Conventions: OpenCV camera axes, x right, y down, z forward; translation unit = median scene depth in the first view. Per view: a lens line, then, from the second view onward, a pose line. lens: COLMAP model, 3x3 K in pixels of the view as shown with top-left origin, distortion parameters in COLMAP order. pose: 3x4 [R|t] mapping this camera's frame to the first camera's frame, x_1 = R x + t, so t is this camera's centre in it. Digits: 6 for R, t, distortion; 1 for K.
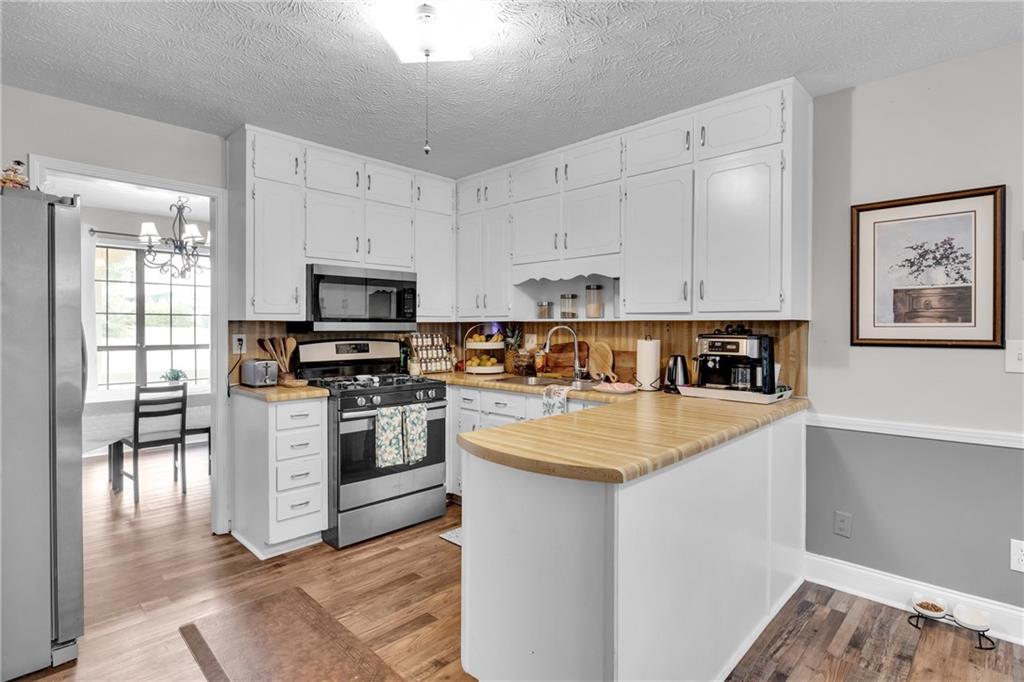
lens RADIAL K [[517.4, 0, 515.5], [0, 517.4, 329.3], [0, 0, 1]] dist [-0.006052, -0.000432]
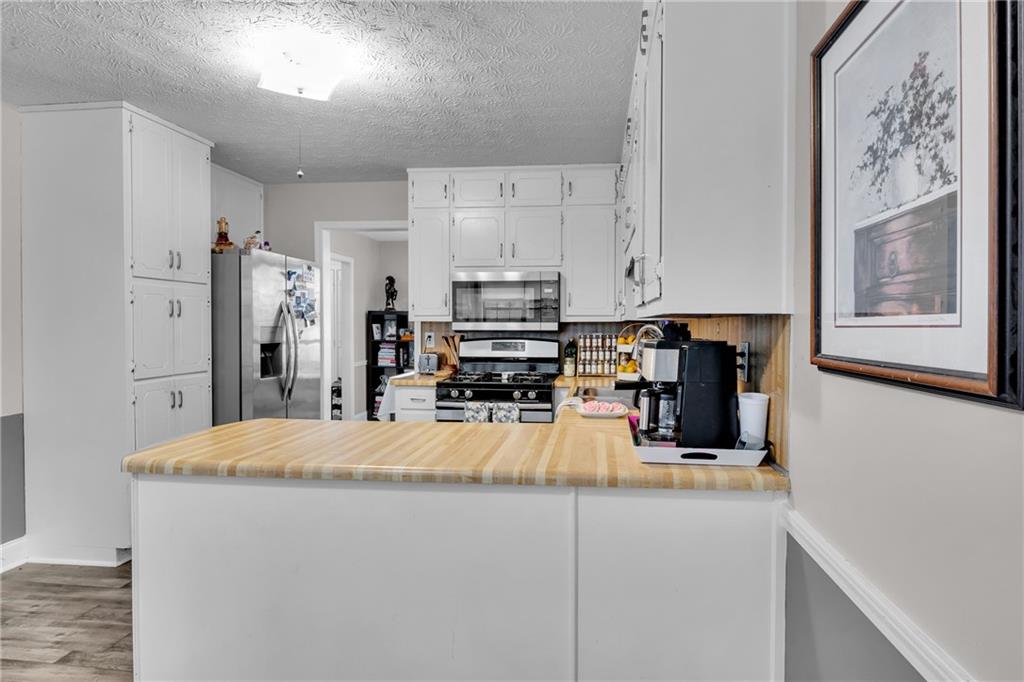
lens RADIAL K [[517.4, 0, 515.5], [0, 517.4, 329.3], [0, 0, 1]] dist [-0.006052, -0.000432]
pose [[0.614292, 0.005964, -0.789056, 0.643191], [-0.006450, 0.999976, 0.002537, -0.002022], [0.789052, 0.003531, 0.614316, 0.408633]]
